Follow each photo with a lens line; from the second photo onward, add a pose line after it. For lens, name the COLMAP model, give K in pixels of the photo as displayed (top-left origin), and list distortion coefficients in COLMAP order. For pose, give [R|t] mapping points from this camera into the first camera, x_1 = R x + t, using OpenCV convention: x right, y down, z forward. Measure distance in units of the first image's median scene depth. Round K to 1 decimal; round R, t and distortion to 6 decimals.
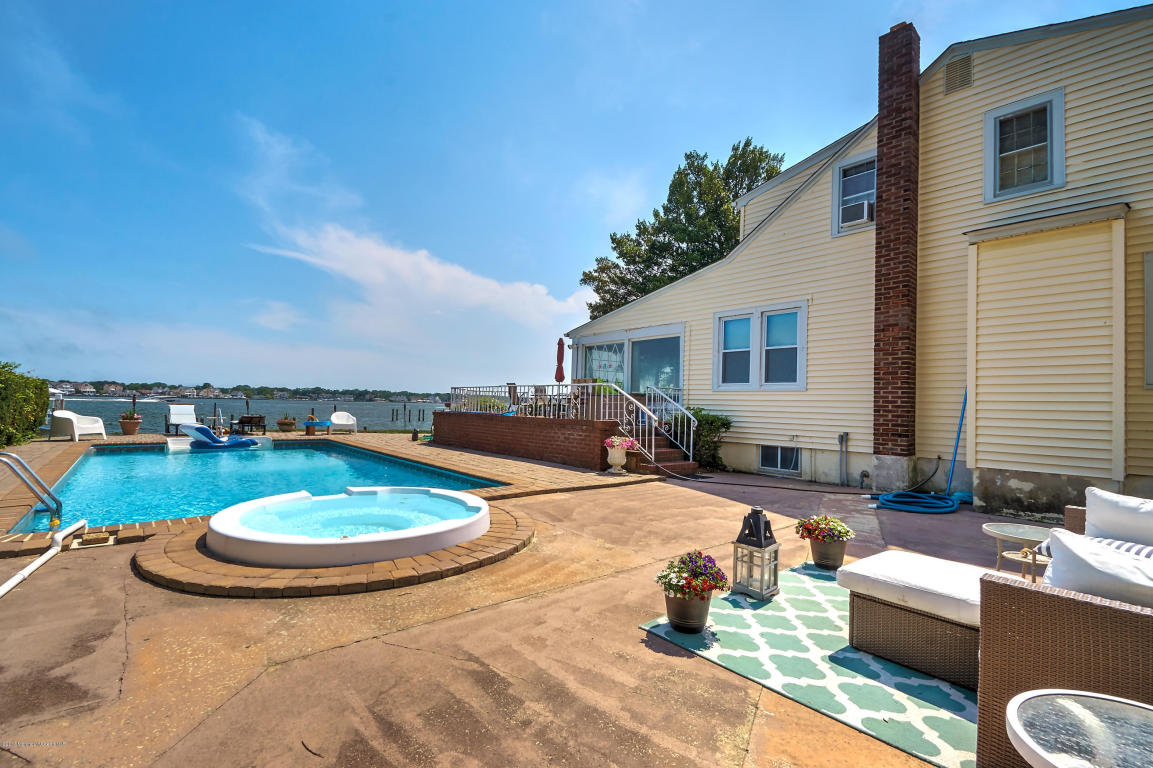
lens RADIAL K [[509.6, 0, 574.3], [0, 509.6, 403.4], [0, 0, 1]] dist [-0.000172, 0.000114]
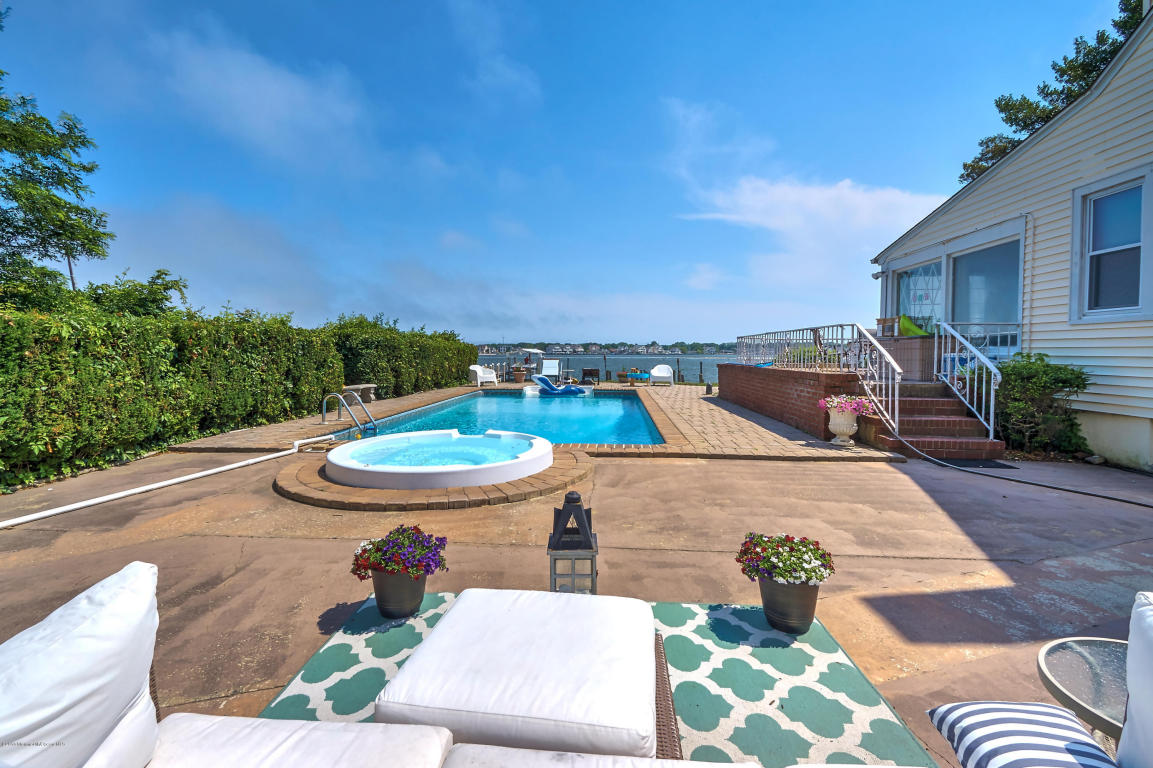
lens RADIAL K [[527.0, 0, 574.1], [0, 527.0, 380.6], [0, 0, 1]] dist [0.022839, -0.022468]
pose [[0.714464, 0.013816, -0.699536, 0.279459], [0.018617, 0.999076, 0.038746, 0.006115], [0.699425, -0.040706, 0.713546, 0.155044]]
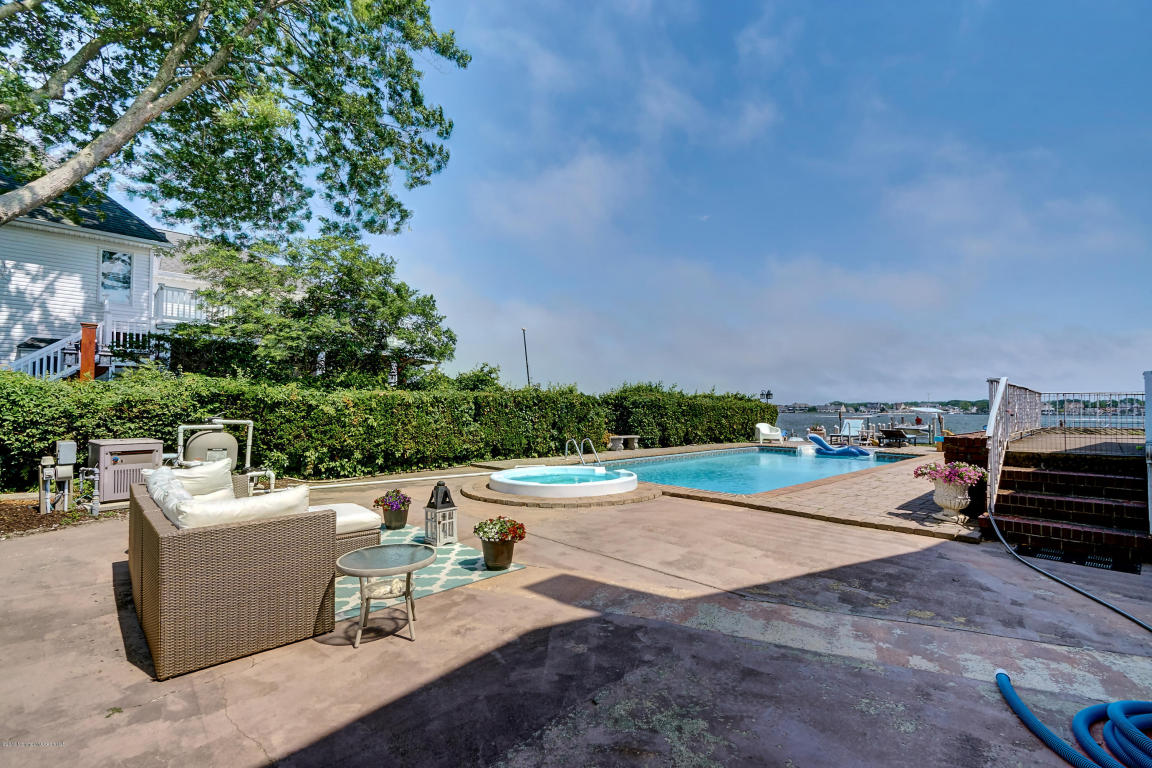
lens RADIAL K [[509.2, 0, 573.8], [0, 509.2, 403.4], [0, 0, 1]] dist [-0.000172, 0.000114]
pose [[0.054563, -0.037280, -0.997814, 0.576144], [0.000568, 0.999304, -0.037305, 0.013597], [0.998510, 0.001469, 0.054547, 0.417068]]
